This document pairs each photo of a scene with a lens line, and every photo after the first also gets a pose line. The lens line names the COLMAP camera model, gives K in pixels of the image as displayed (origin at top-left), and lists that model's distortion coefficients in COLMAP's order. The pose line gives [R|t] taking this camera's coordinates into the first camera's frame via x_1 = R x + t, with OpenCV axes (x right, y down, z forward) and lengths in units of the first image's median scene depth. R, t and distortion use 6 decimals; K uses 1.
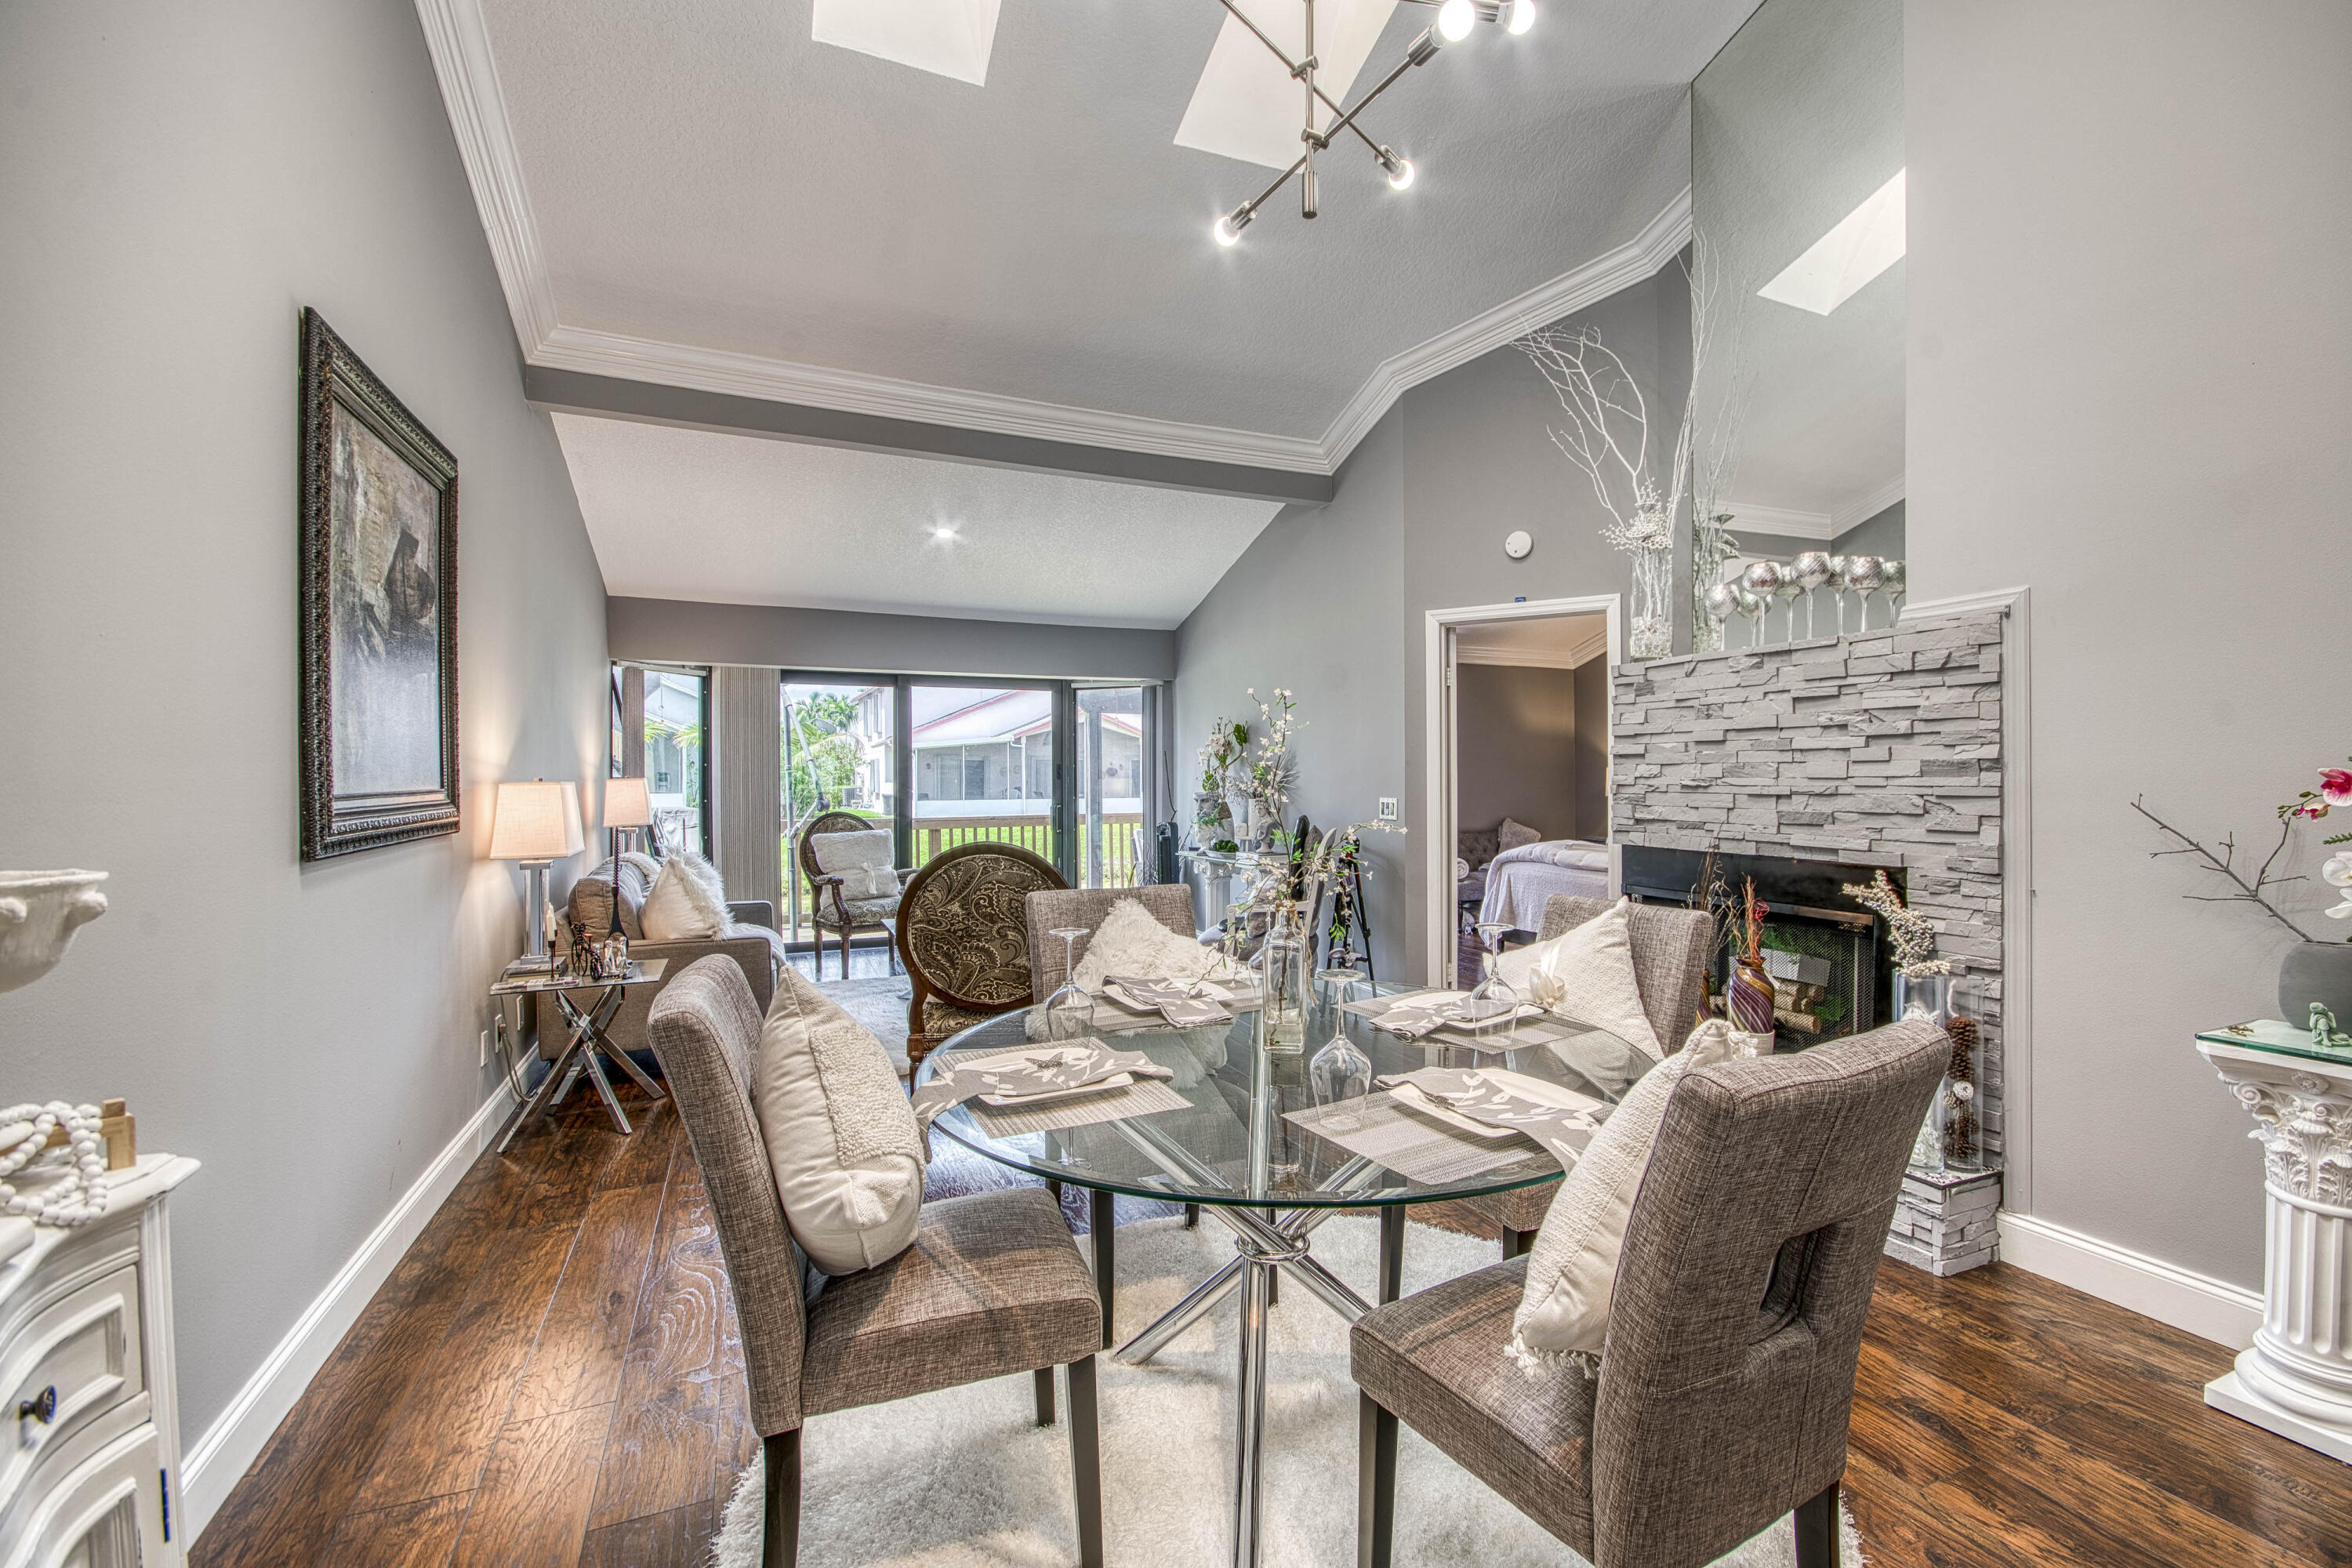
lens RADIAL K [[1043.1, 0, 1242.7], [0, 1043.1, 785.6], [0, 0, 1]] dist [-0.001870, -0.000759]
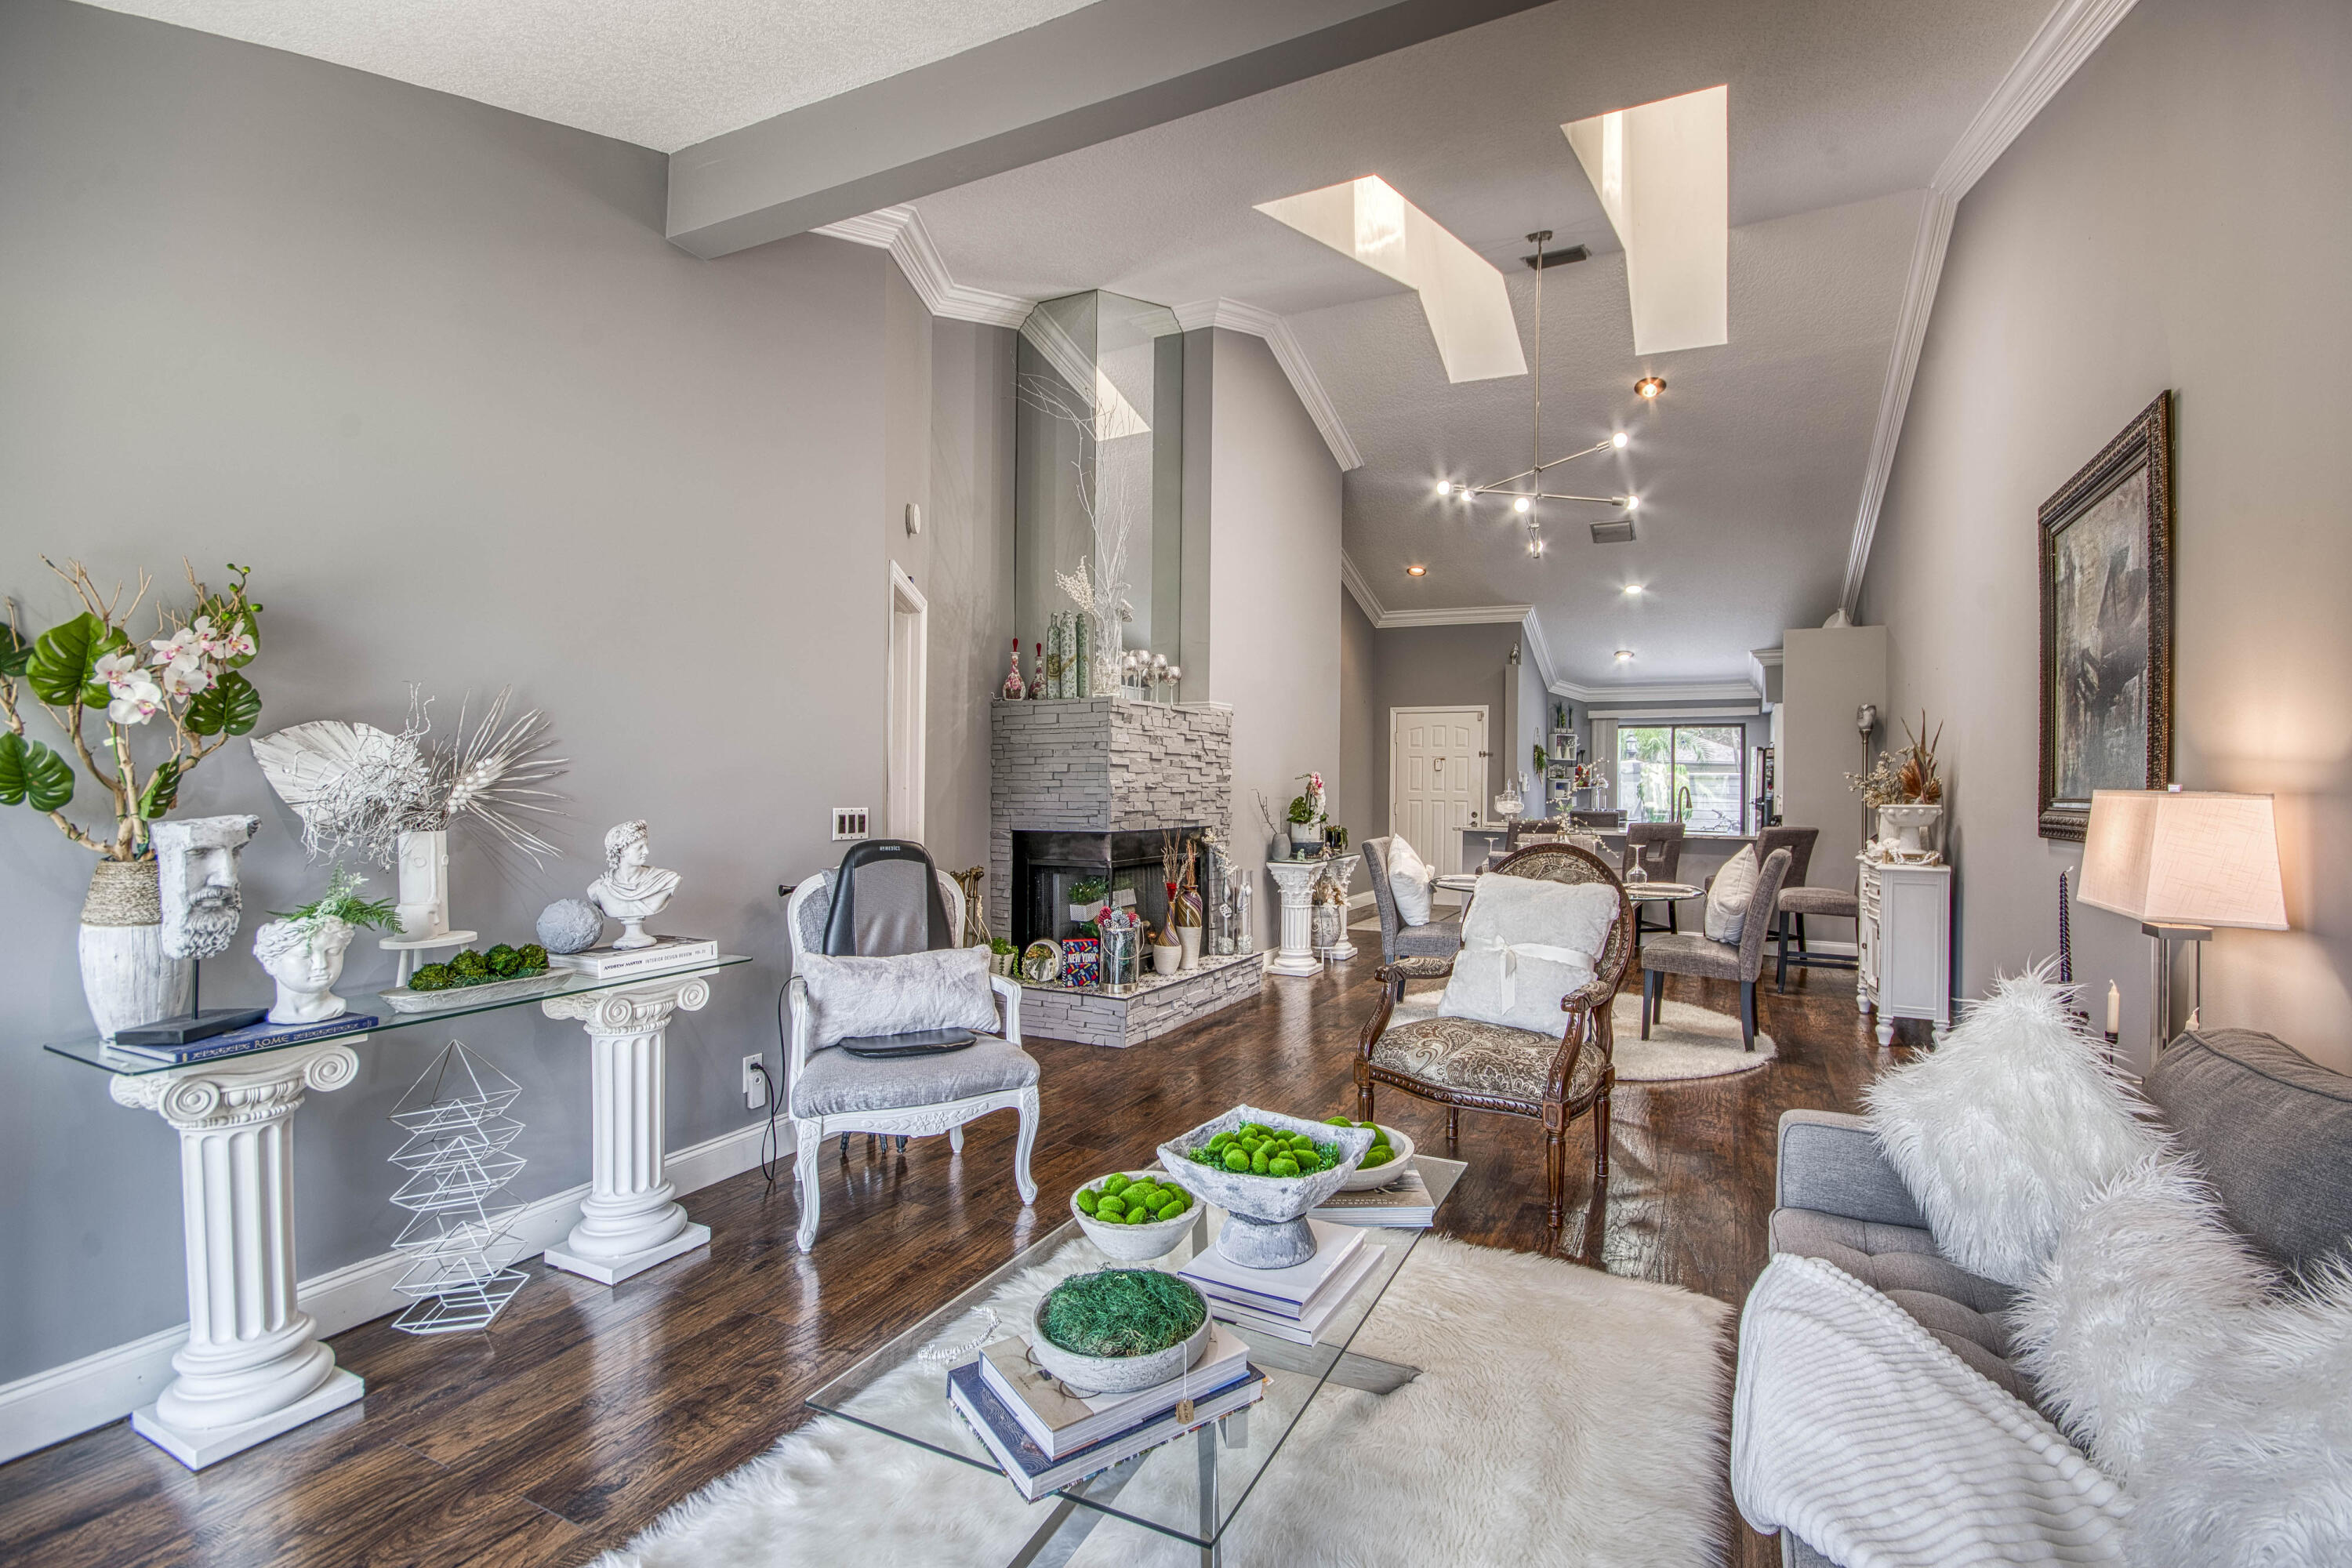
lens RADIAL K [[1042.0, 0, 1246.1], [0, 1042.0, 781.1], [0, 0, 1]] dist [0.001091, 0.000089]
pose [[-0.647674, -0.000235, 0.761918, -0.762864], [-0.000781, 1.000000, -0.000356, -0.008087], [-0.761917, -0.000826, -0.647674, 1.733984]]
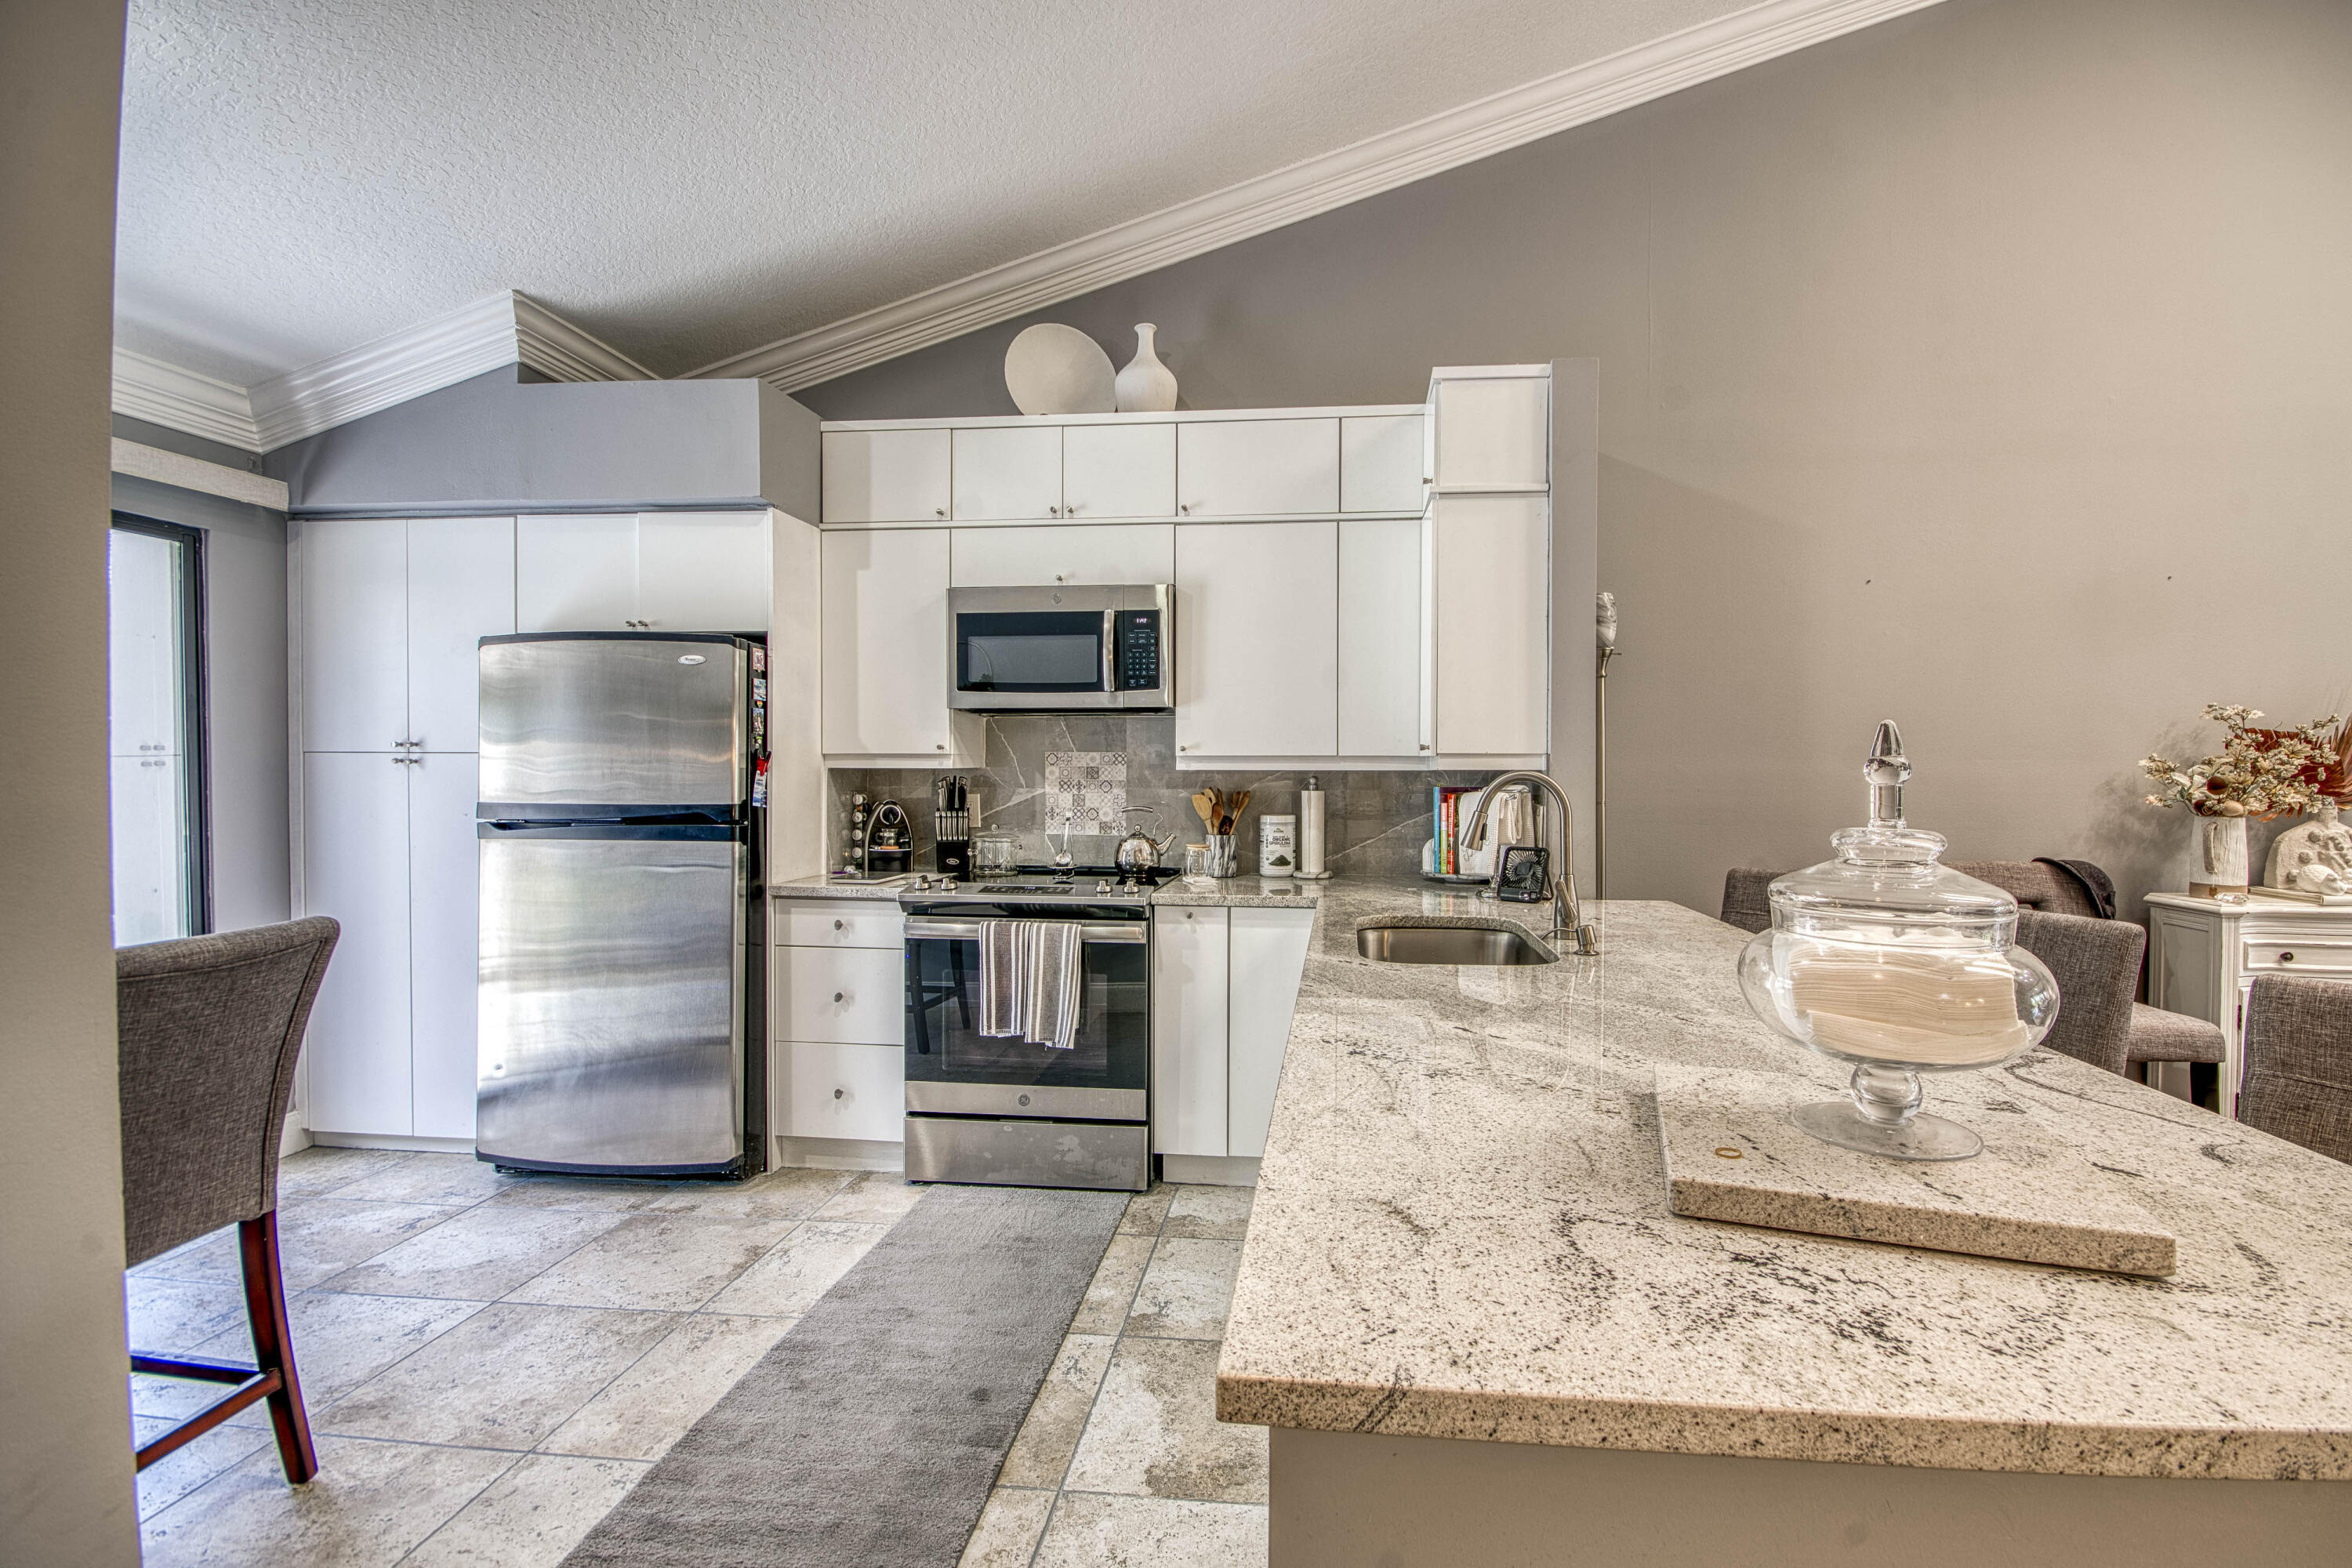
lens RADIAL K [[1043.4, 0, 1240.4], [0, 1043.4, 782.6], [0, 0, 1]] dist [-0.004893, -0.000409]
pose [[-0.503165, 0.011368, -0.864116, 0.881168], [-0.010046, 0.999769, 0.019003, -0.003020], [0.864132, 0.018243, -0.502934, -0.186530]]
